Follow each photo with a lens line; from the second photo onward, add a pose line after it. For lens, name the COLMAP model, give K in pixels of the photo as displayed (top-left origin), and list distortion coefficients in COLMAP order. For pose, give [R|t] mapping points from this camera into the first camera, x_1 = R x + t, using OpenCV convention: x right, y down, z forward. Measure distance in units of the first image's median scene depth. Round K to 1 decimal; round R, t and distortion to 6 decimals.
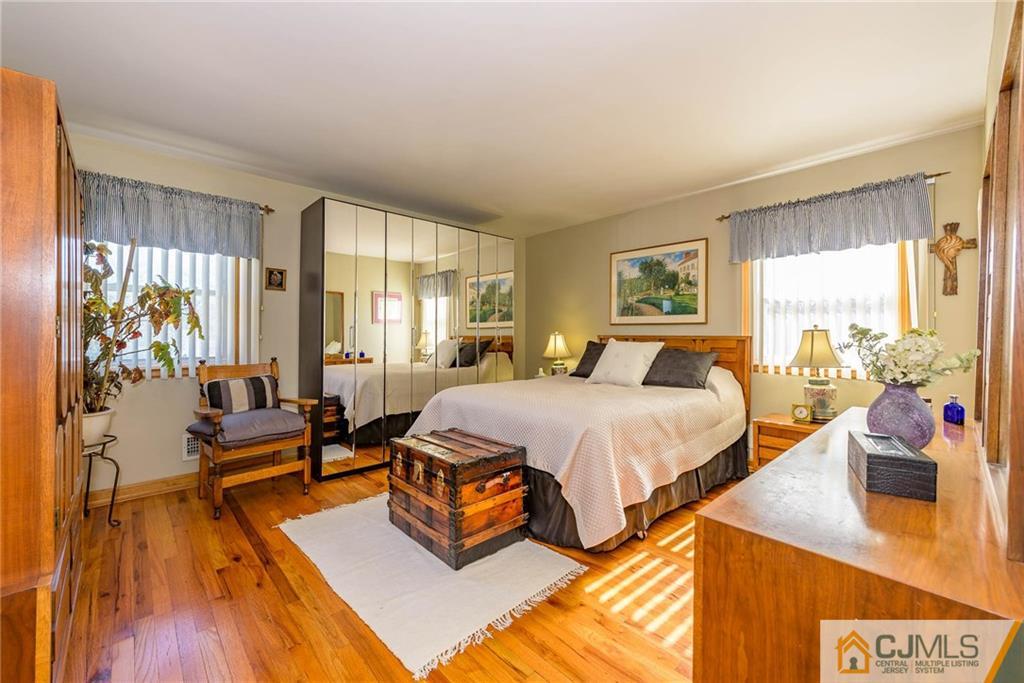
lens RADIAL K [[405.2, 0, 514.3], [0, 405.2, 352.8], [0, 0, 1]] dist [-0.046486, 0.000110]
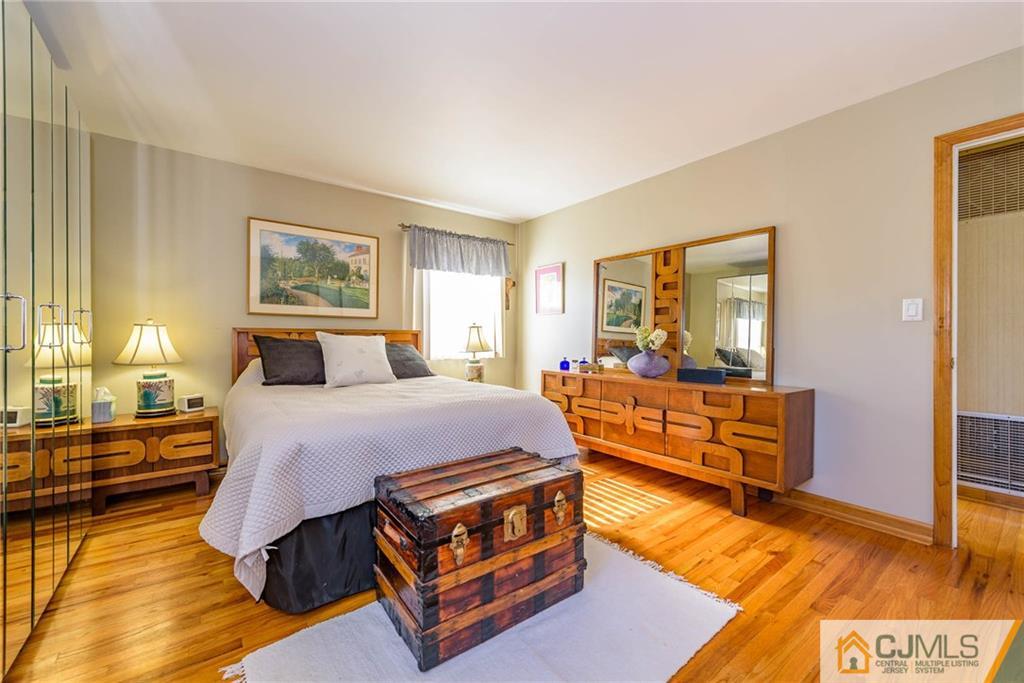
lens RADIAL K [[402.0, 0, 512.0], [0, 402.0, 341.5], [0, 0, 1]] dist [0.040554, -0.013679]
pose [[0.103727, -0.027990, 0.994212, -0.742978], [0.024875, 0.999364, 0.025540, -0.039297], [-0.994295, 0.022082, 0.104357, 0.714073]]
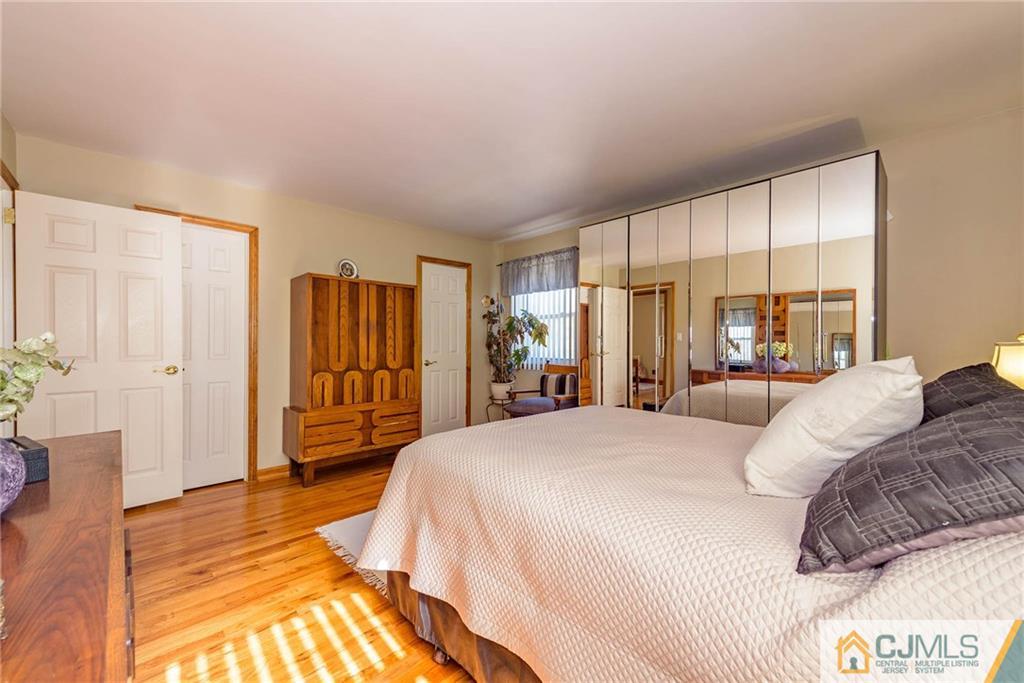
lens RADIAL K [[402.0, 0, 512.0], [0, 402.0, 341.5], [0, 0, 1]] dist [0.040554, -0.013679]
pose [[0.003350, 0.001443, -0.999993, 0.806841], [-0.022148, 0.999754, 0.001369, -0.056086], [0.999749, 0.022143, 0.003381, 0.887209]]
